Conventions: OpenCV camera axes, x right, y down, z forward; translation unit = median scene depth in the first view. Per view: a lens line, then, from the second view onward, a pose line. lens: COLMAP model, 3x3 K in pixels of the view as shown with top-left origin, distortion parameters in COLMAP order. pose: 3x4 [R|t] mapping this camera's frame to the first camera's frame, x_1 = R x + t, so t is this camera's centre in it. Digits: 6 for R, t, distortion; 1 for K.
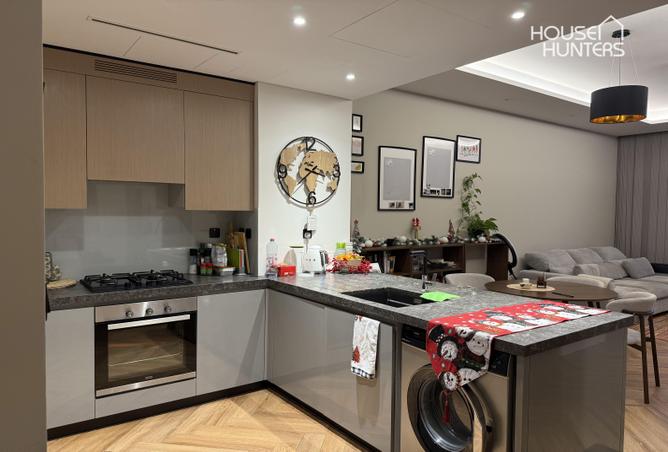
lens RADIAL K [[474.5, 0, 334.7], [0, 474.5, 243.1], [0, 0, 1]] dist [0.098721, -0.136858]
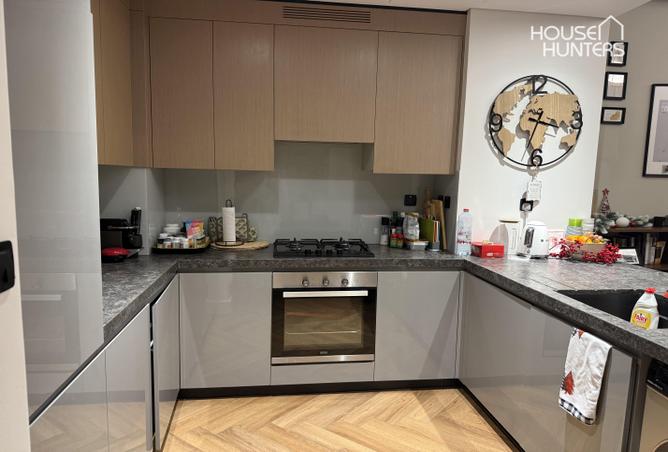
lens RADIAL K [[474.5, 0, 334.7], [0, 474.5, 243.1], [0, 0, 1]] dist [0.098721, -0.136858]
pose [[0.877944, 0.077449, -0.472458, 0.044489], [-0.045443, 0.995854, 0.078805, -0.005593], [0.476602, -0.047716, 0.877823, 0.172388]]
